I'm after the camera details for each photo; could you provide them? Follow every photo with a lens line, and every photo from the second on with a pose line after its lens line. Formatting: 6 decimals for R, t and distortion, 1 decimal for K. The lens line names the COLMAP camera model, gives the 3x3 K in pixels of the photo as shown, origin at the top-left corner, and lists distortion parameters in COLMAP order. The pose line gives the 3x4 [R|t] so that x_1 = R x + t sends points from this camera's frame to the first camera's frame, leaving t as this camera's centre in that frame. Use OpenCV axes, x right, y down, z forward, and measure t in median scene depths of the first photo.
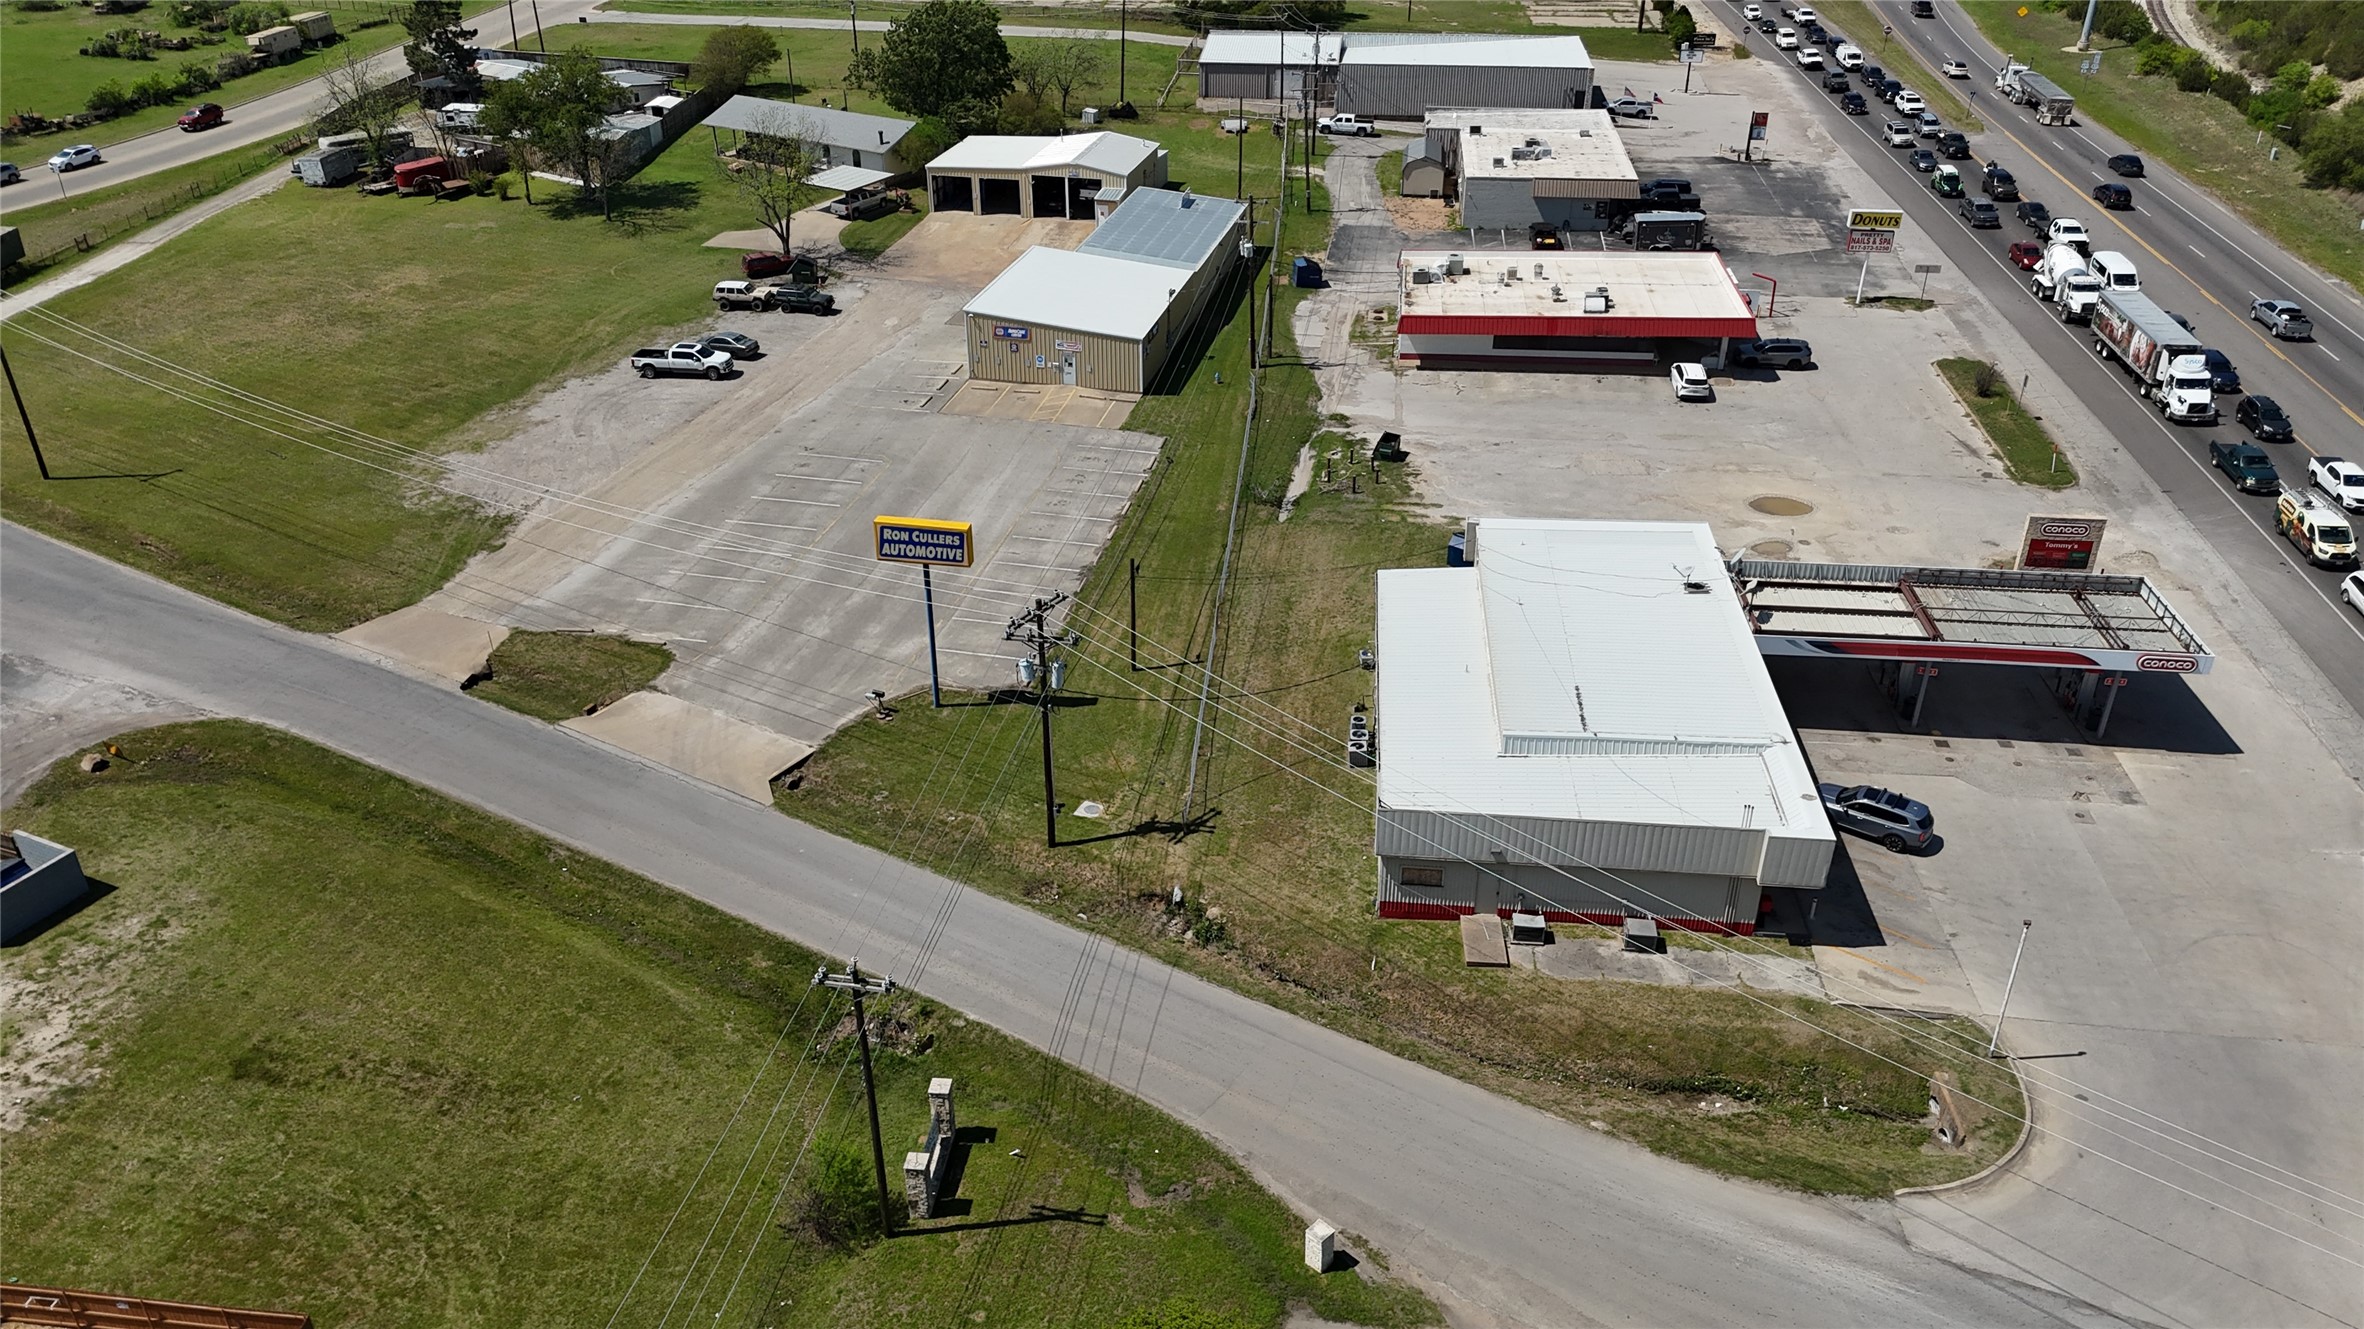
lens RADIAL K [[1735.0, 0, 1188.7], [0, 1735.0, 678.1], [0, 0, 1]] dist [0.088033, -0.091099]
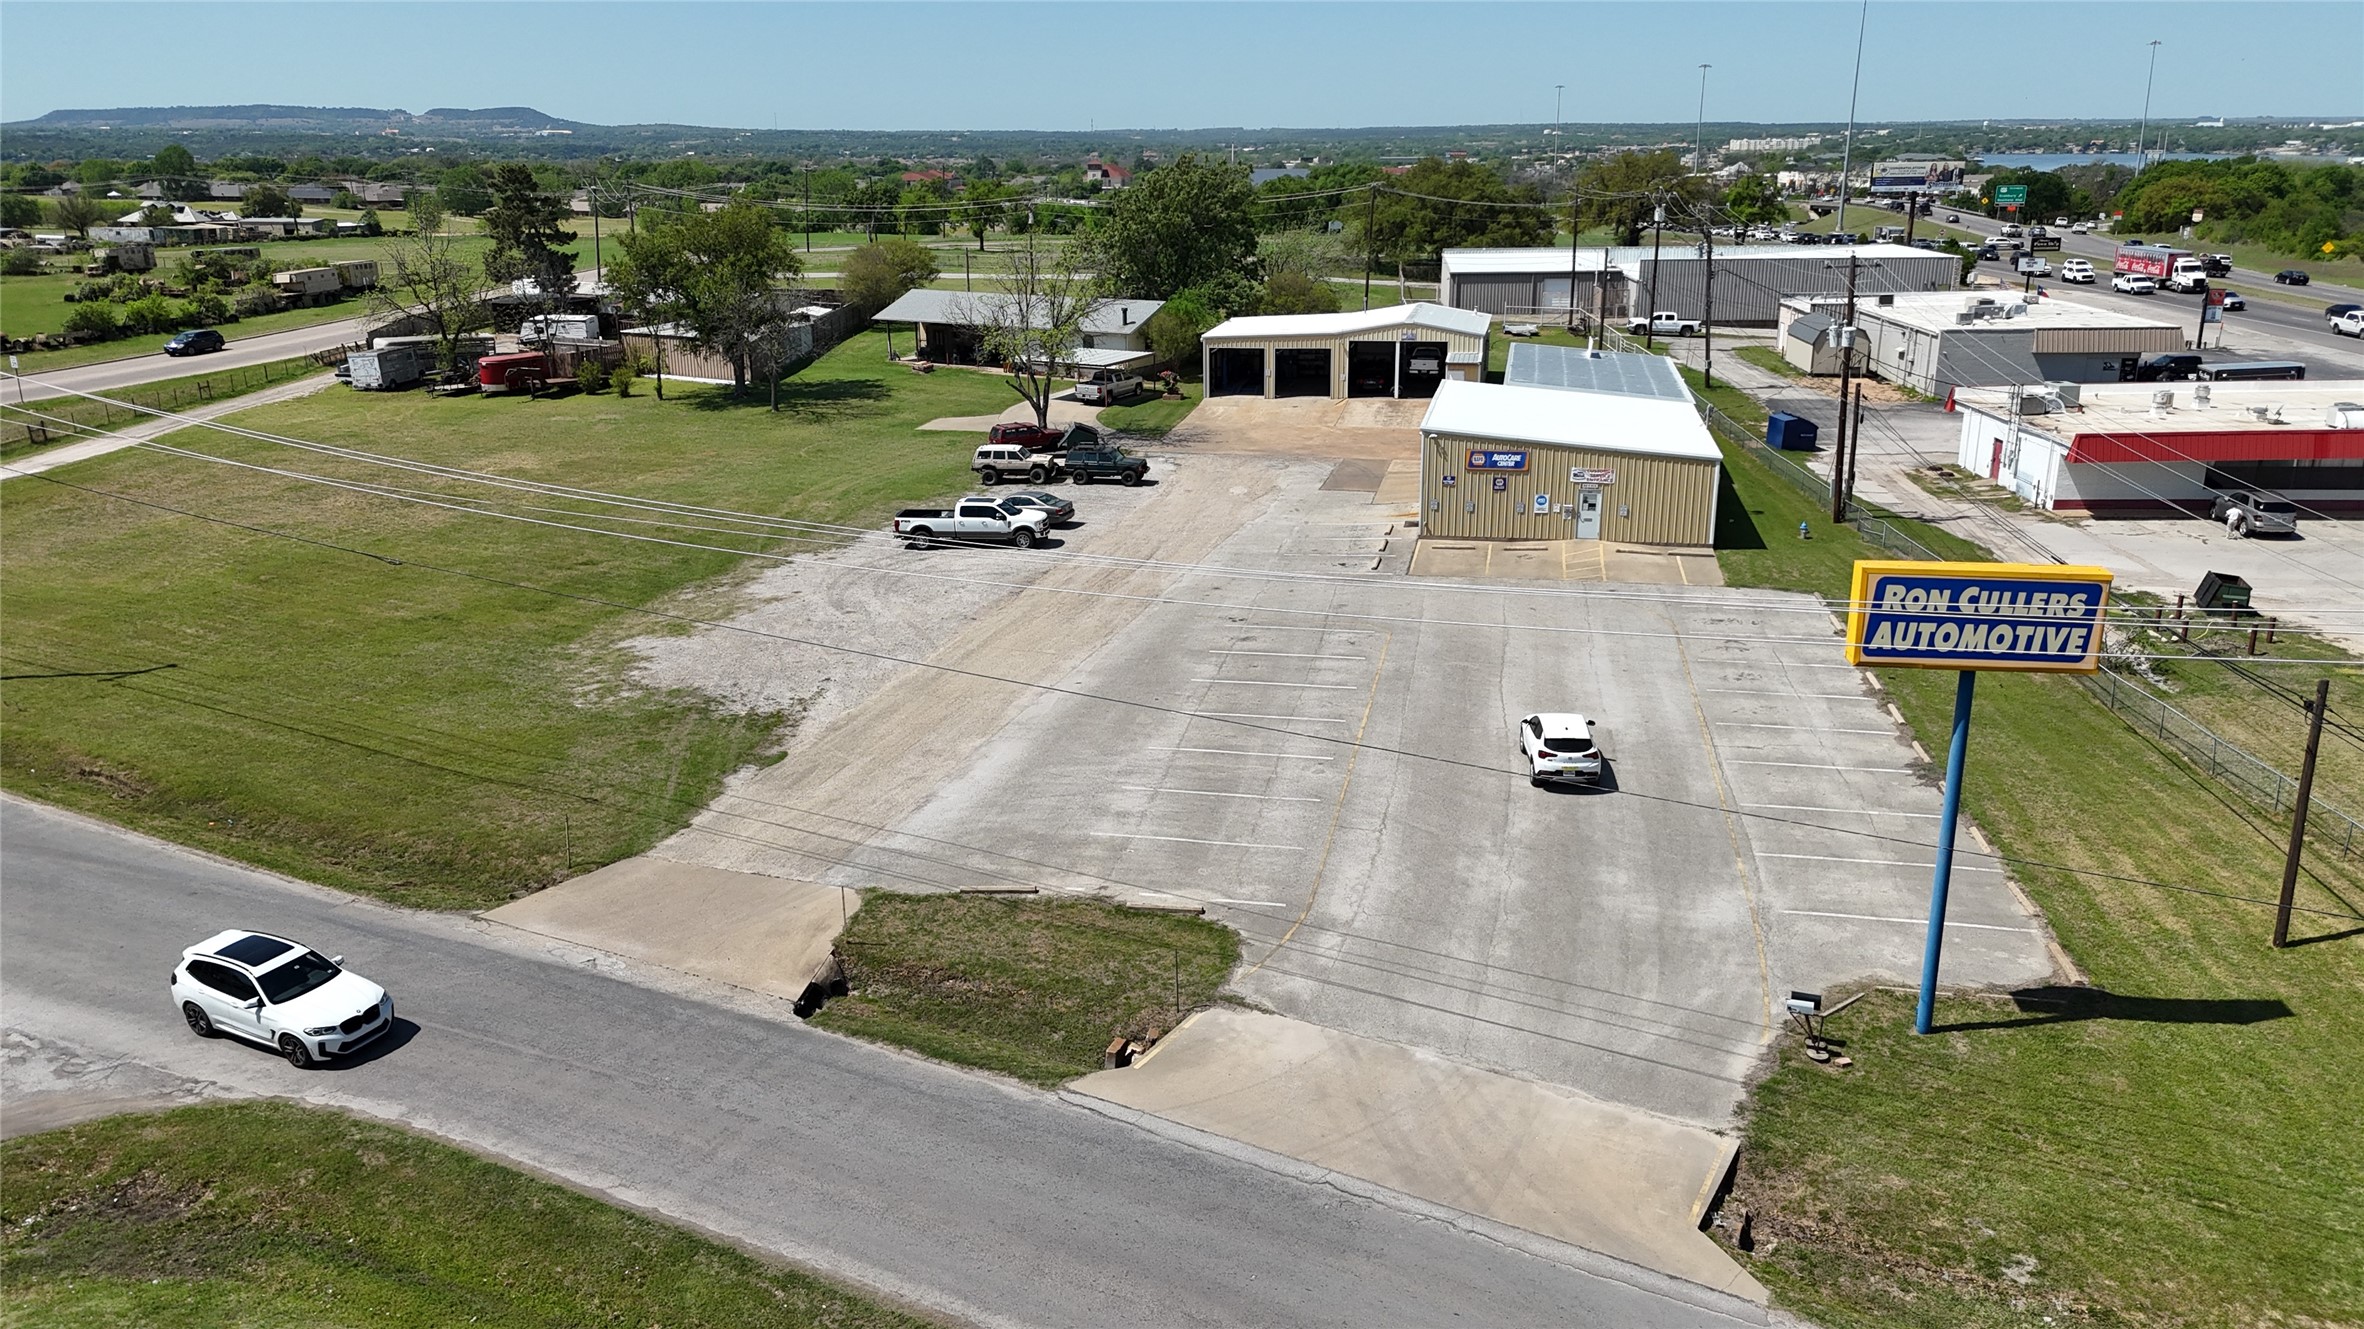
lens RADIAL K [[1735.0, 0, 1191.0], [0, 1735.0, 668.7], [0, 0, 1]] dist [0.088033, -0.091099]
pose [[0.999356, -0.016755, 0.031746, -0.233978], [0.023413, 0.974615, -0.222661, 0.015092], [-0.027210, 0.223260, 0.974379, 0.396078]]
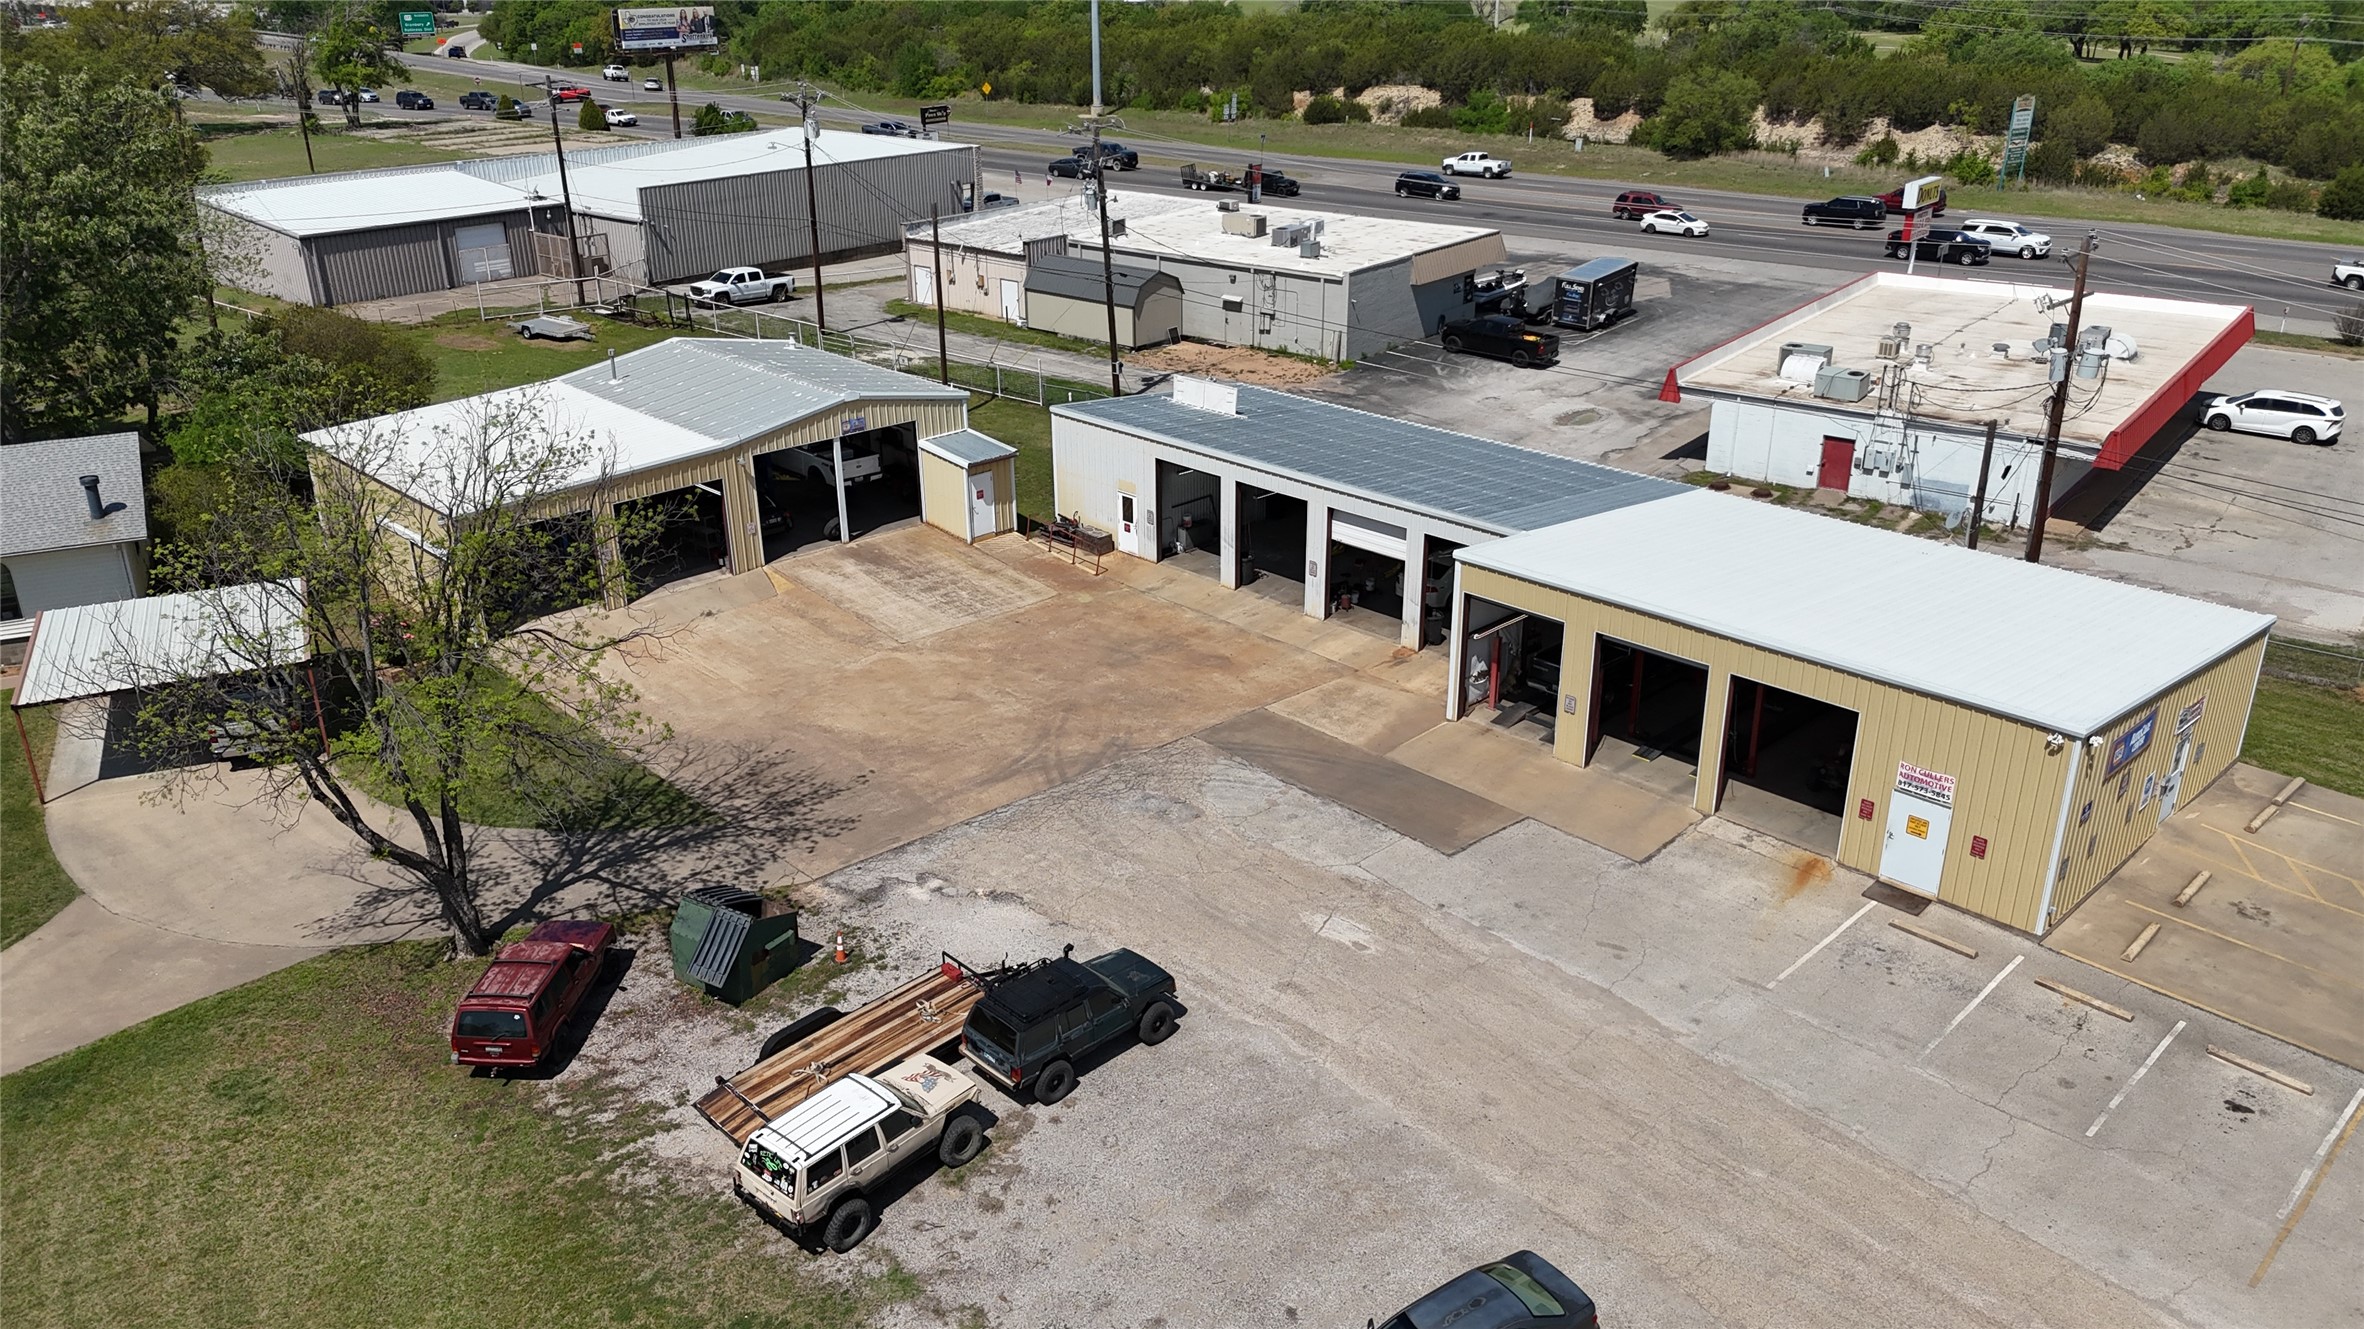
lens RADIAL K [[1735.0, 0, 1190.9], [0, 1735.0, 650.5], [0, 0, 1]] dist [0.088033, -0.091099]
pose [[0.534777, -0.324375, 0.780253, -0.435208], [0.422185, 0.902439, 0.085810, -0.310822], [-0.731966, 0.283522, 0.619550, 0.914411]]
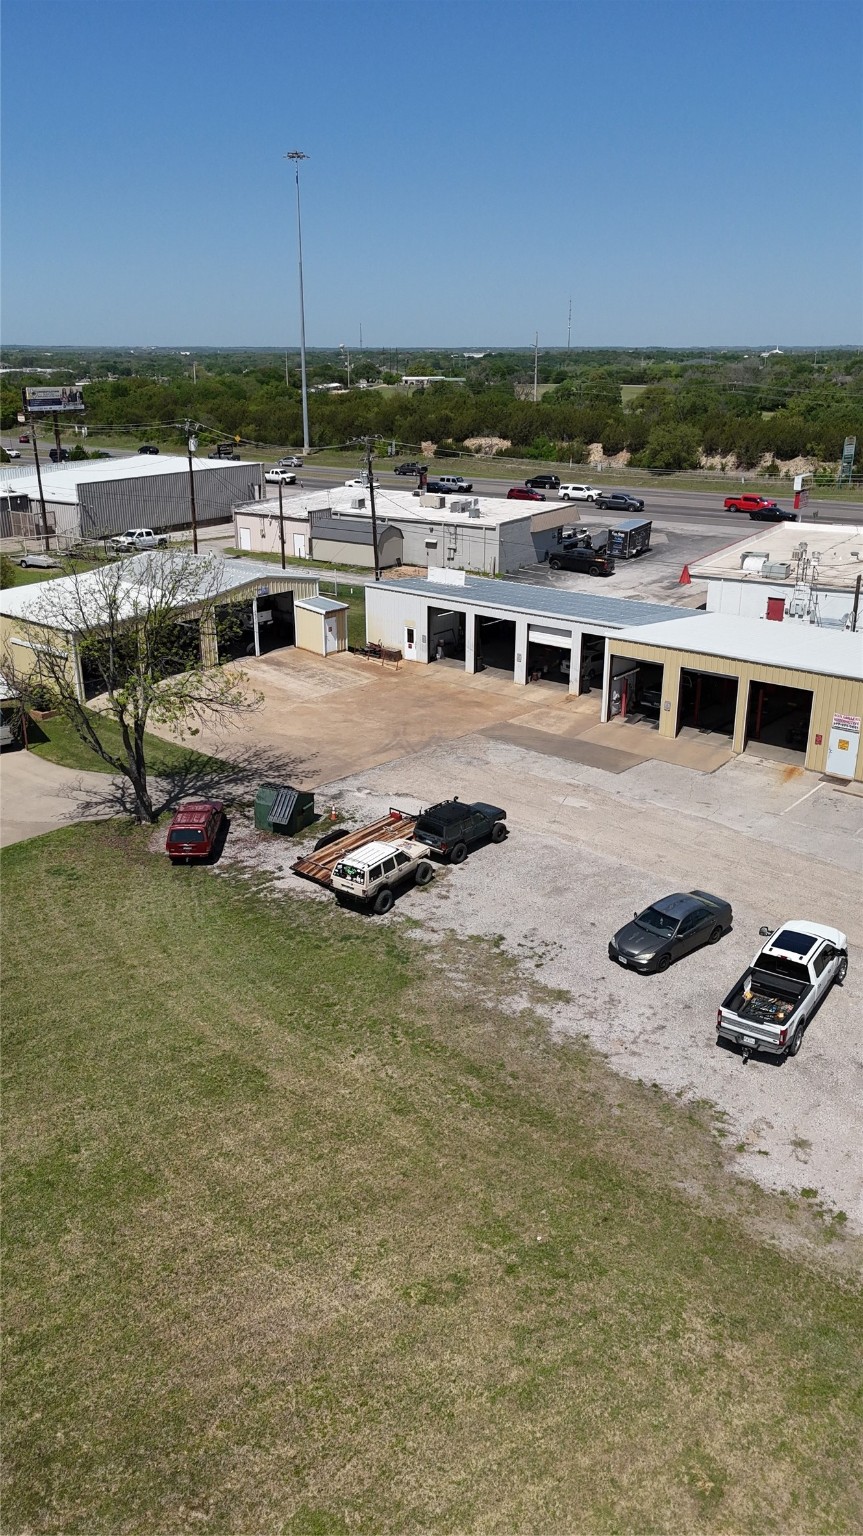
lens RADIAL K [[1127.3, 0, 425.9], [0, 1127.3, 760.8], [0, 0, 1]] dist [0.088033, -0.091099]
pose [[0.458533, -0.302566, 0.835584, -0.561117], [0.442016, 0.893350, 0.080923, -0.297786], [-0.770954, 0.332236, 0.543369, 0.914470]]
